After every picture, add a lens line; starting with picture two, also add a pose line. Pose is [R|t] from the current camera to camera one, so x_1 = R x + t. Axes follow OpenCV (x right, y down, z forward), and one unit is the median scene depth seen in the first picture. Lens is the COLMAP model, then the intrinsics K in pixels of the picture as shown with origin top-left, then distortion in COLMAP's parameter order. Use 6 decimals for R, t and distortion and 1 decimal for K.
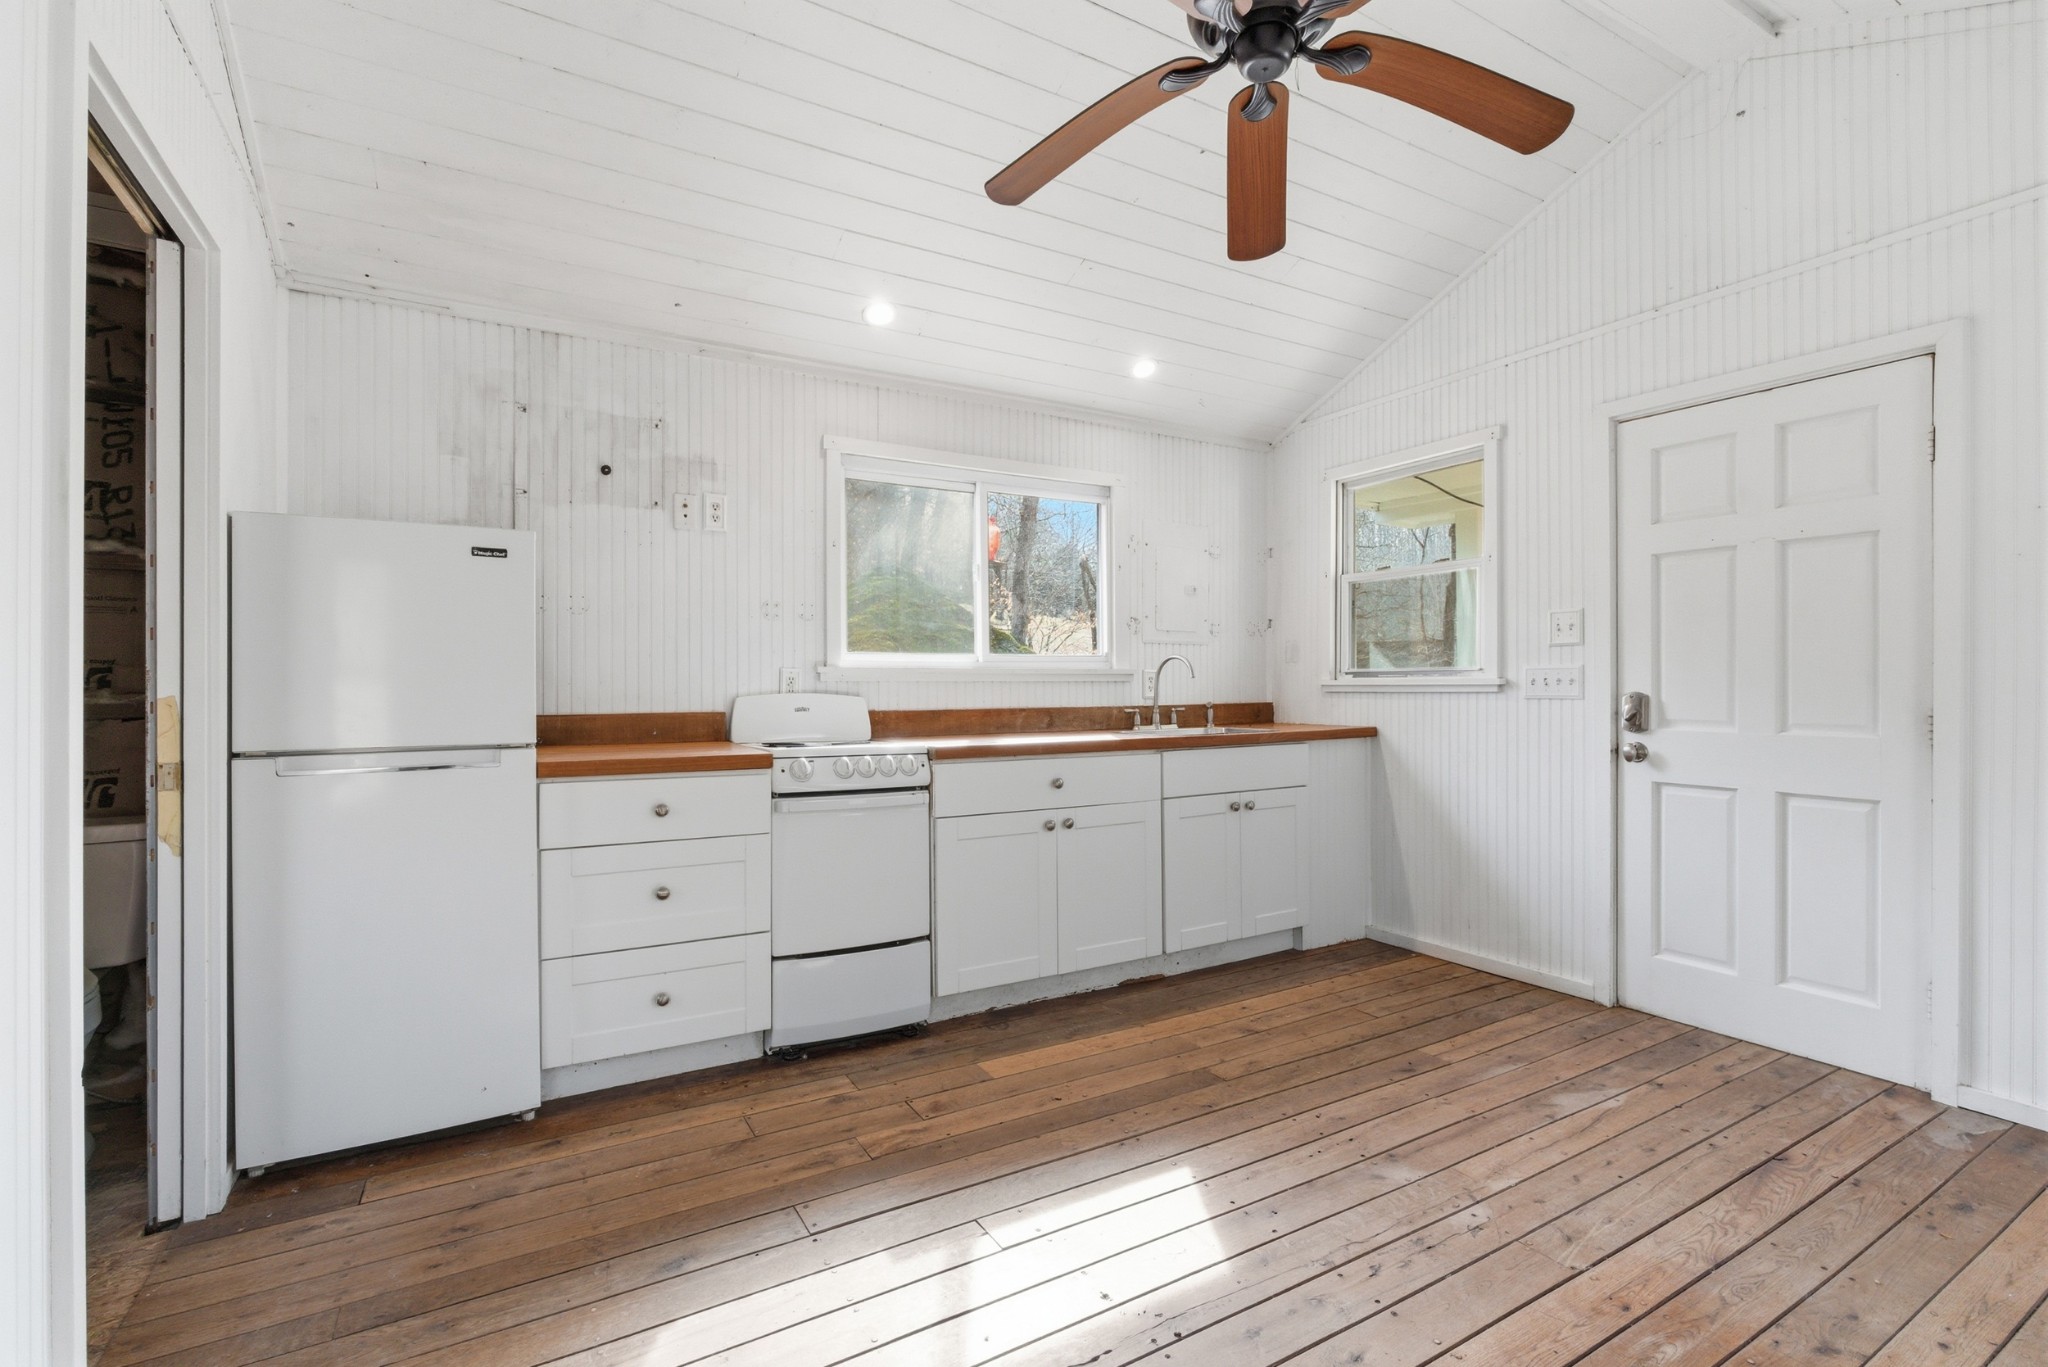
lens RADIAL K [[934.7, 0, 1033.7], [0, 934.7, 682.6], [0, 0, 1]] dist [-0.017315, 0.005280]
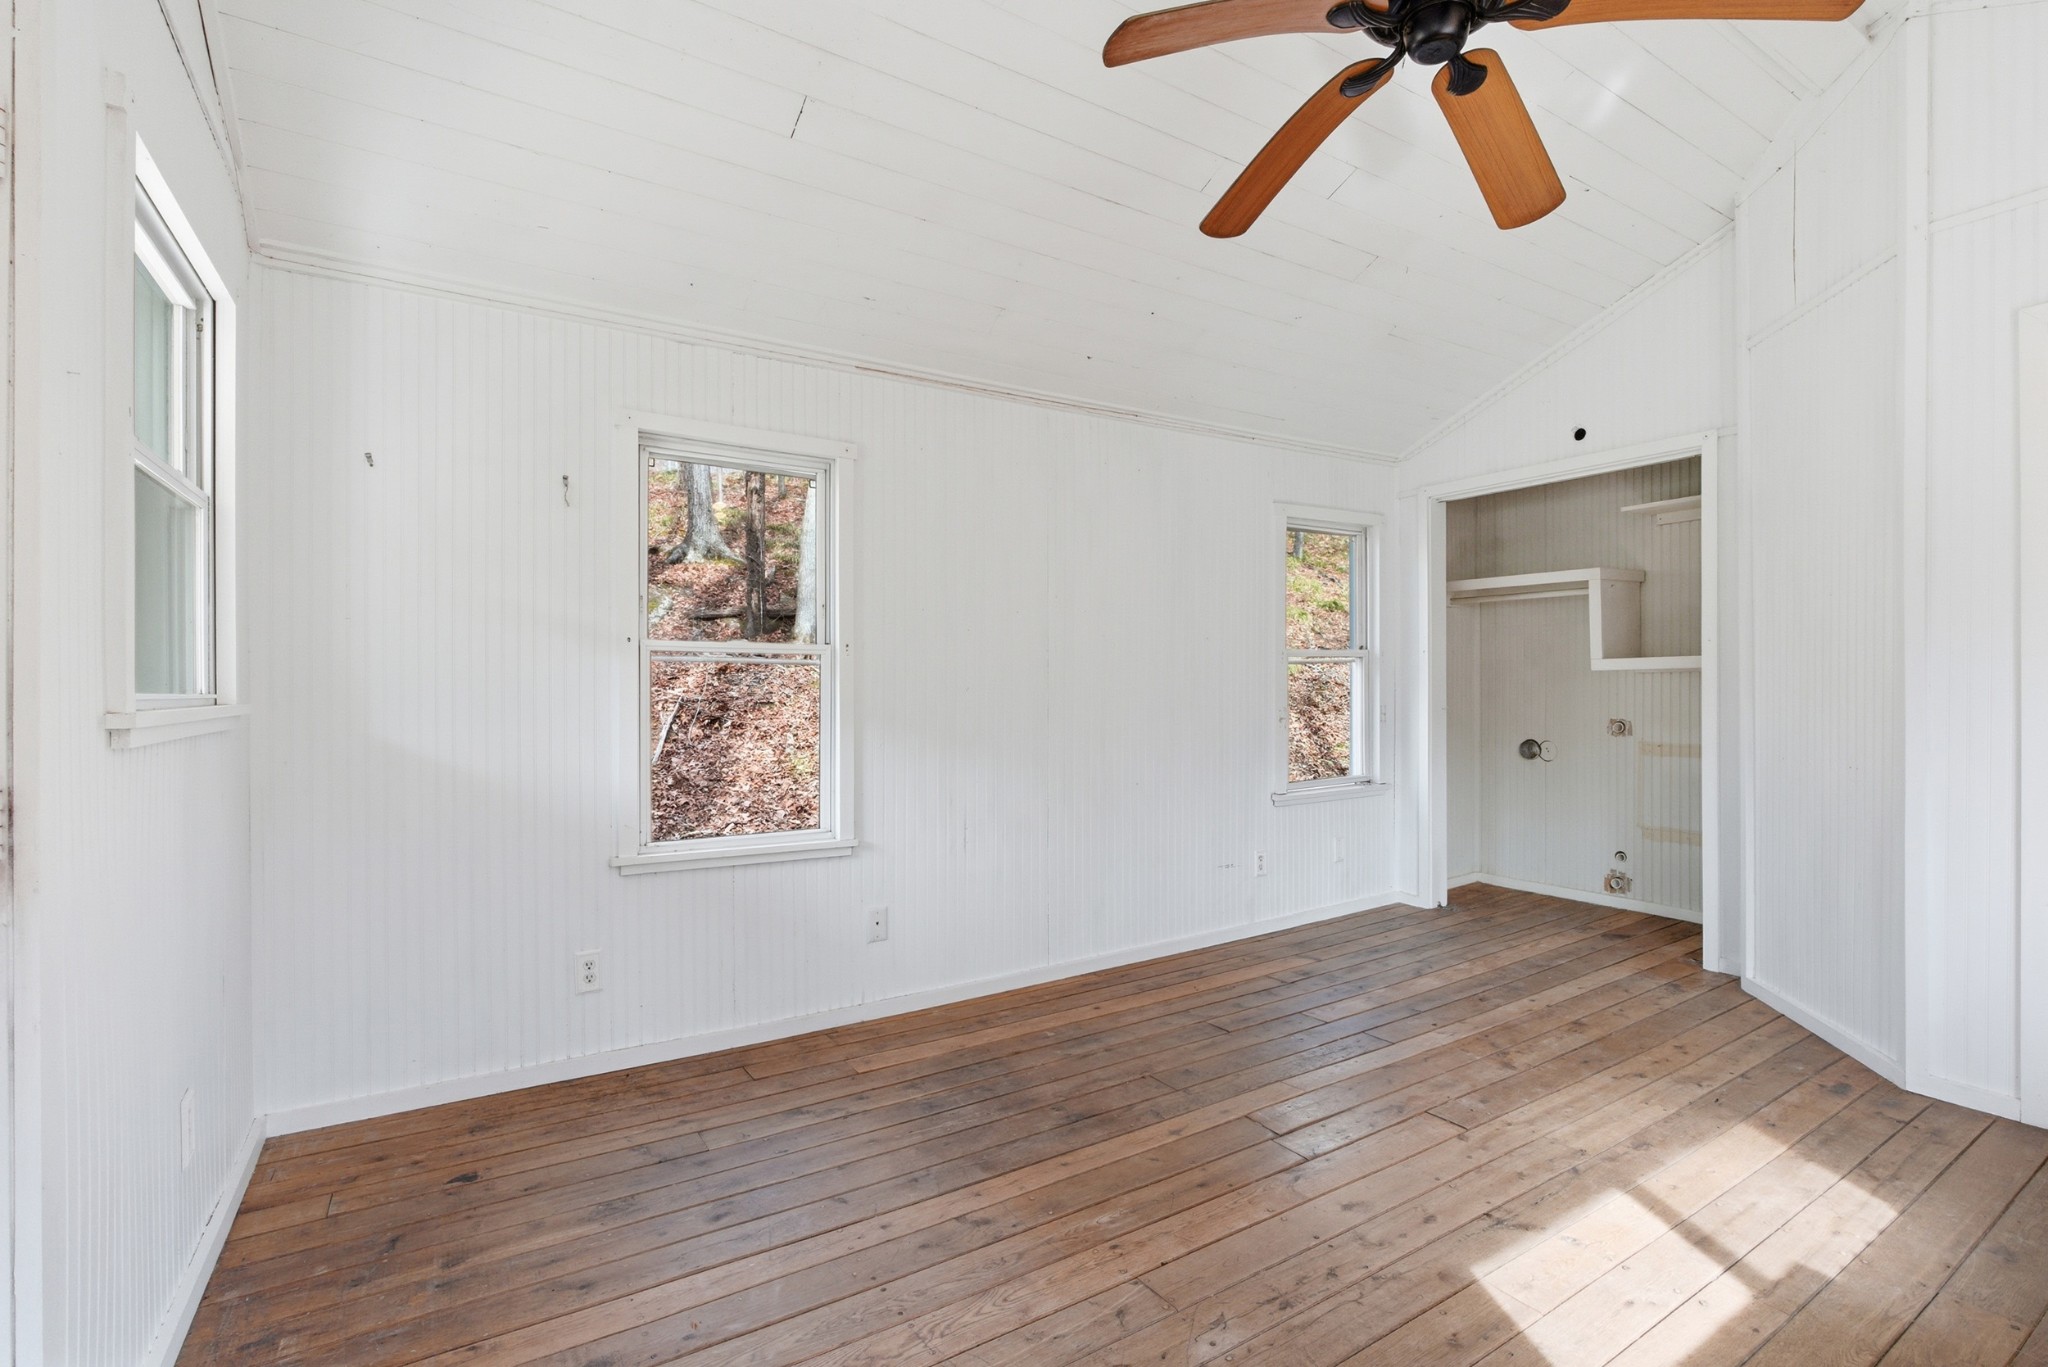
lens RADIAL K [[943.4, 0, 1065.8], [0, 943.4, 682.8], [0, 0, 1]] dist [-0.028933, 0.005198]
pose [[-0.998105, 0.006338, -0.061202, 0.417125], [0.006712, 0.999960, -0.005899, -0.004347], [0.061162, -0.006298, -0.998108, 1.166778]]
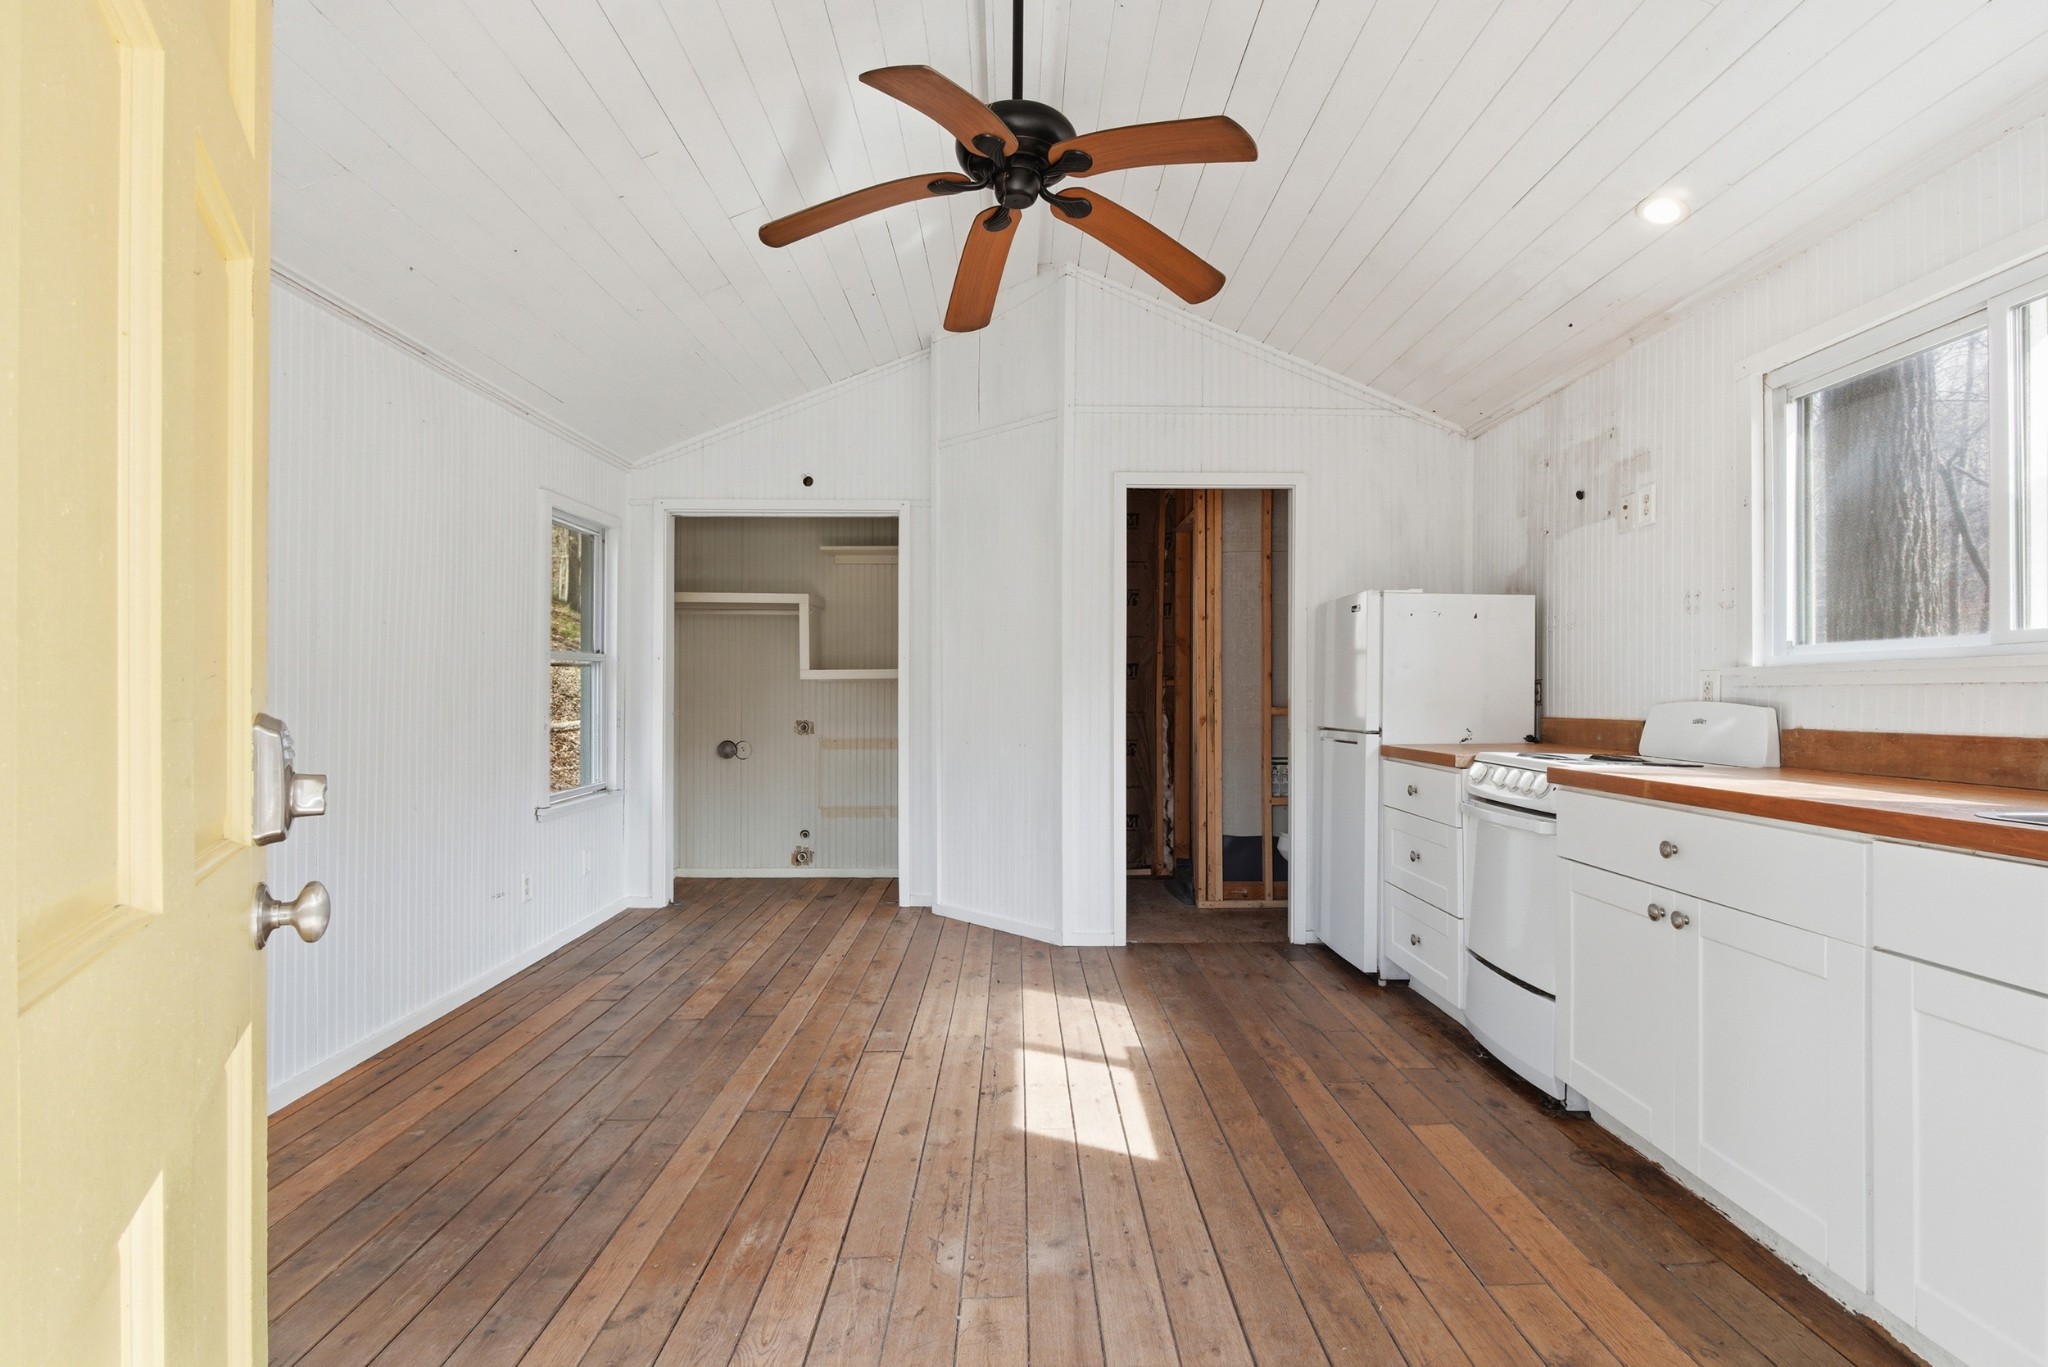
lens RADIAL K [[924.1, 0, 1054.5], [0, 924.1, 690.5], [0, 0, 1]] dist [-0.024237, 0.006201]
pose [[-0.467002, -0.002400, -0.884253, 0.799900], [0.003691, 0.999982, -0.004664, 0.003704], [0.884249, -0.005442, -0.466985, 0.980856]]
